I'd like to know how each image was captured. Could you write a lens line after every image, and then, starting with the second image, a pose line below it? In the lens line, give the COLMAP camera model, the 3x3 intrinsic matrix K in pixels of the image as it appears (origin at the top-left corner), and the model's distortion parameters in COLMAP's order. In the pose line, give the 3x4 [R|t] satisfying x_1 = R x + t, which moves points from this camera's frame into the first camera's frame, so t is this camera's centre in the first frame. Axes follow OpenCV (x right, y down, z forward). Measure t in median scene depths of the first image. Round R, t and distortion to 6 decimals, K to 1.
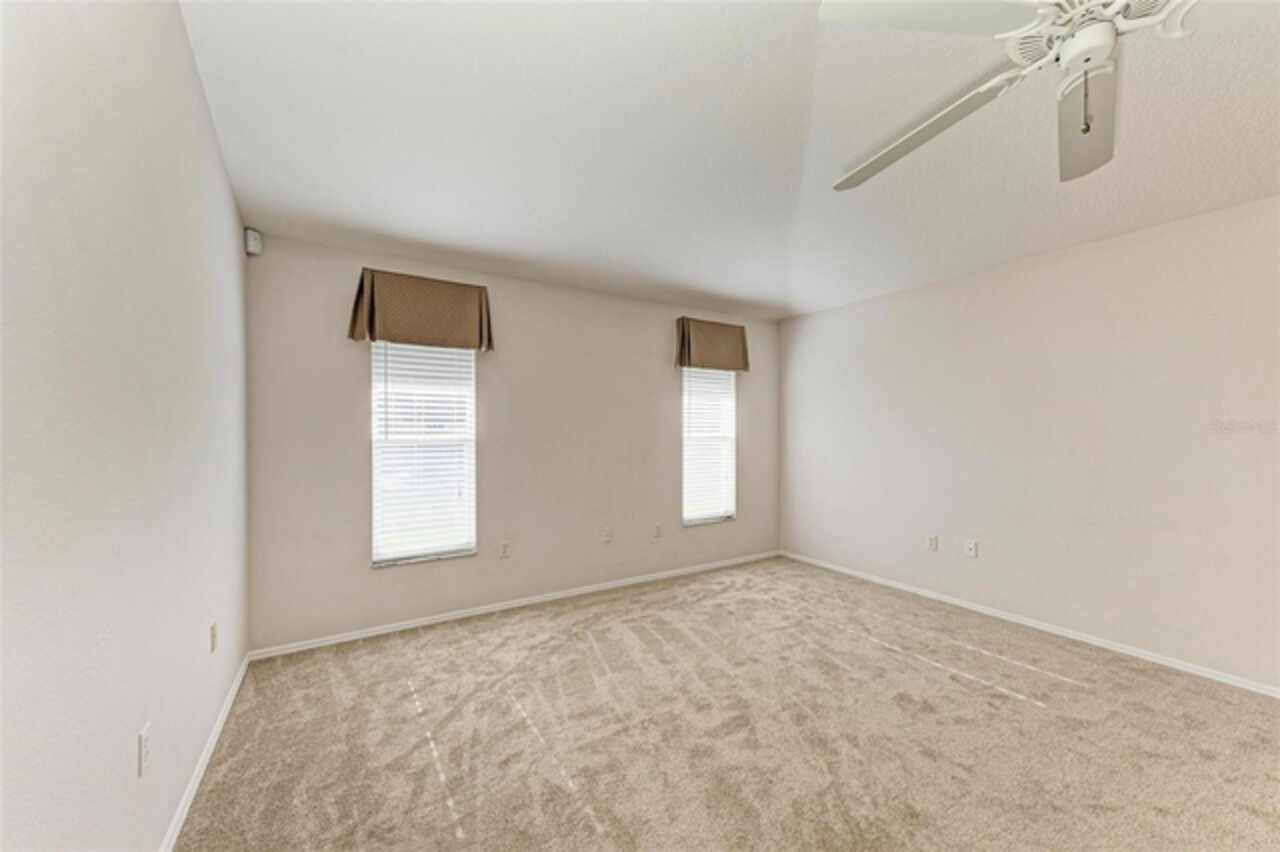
lens RADIAL K [[488.9, 0, 646.6], [0, 488.9, 432.7], [0, 0, 1]] dist [0.008612, -0.001138]
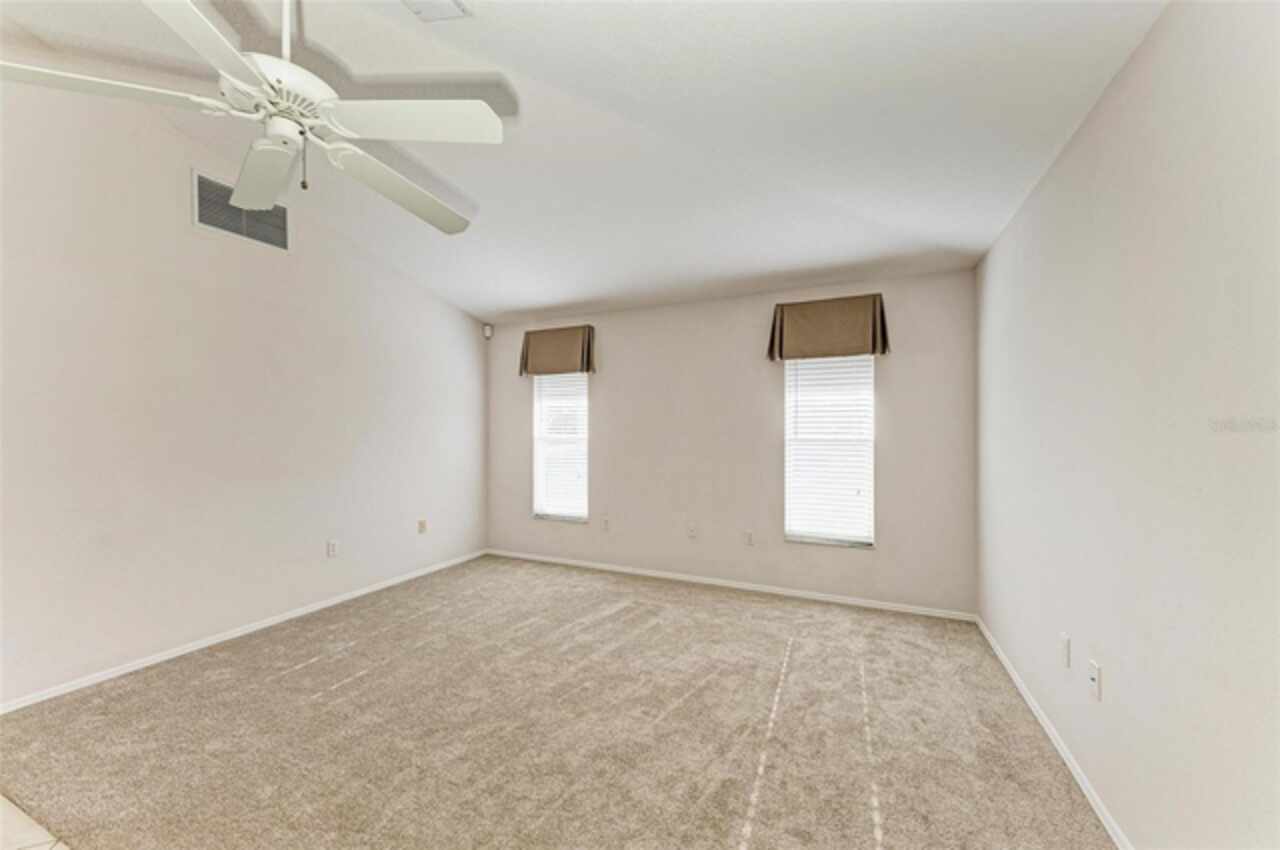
lens RADIAL K [[488.9, 0, 644.1], [0, 488.9, 426.7], [0, 0, 1]] dist [0.008612, -0.001138]
pose [[0.541649, -0.010731, -0.840536, 0.876995], [-0.011986, 0.999718, -0.020488, 0.009411], [0.840519, 0.021172, 0.541368, 0.392236]]
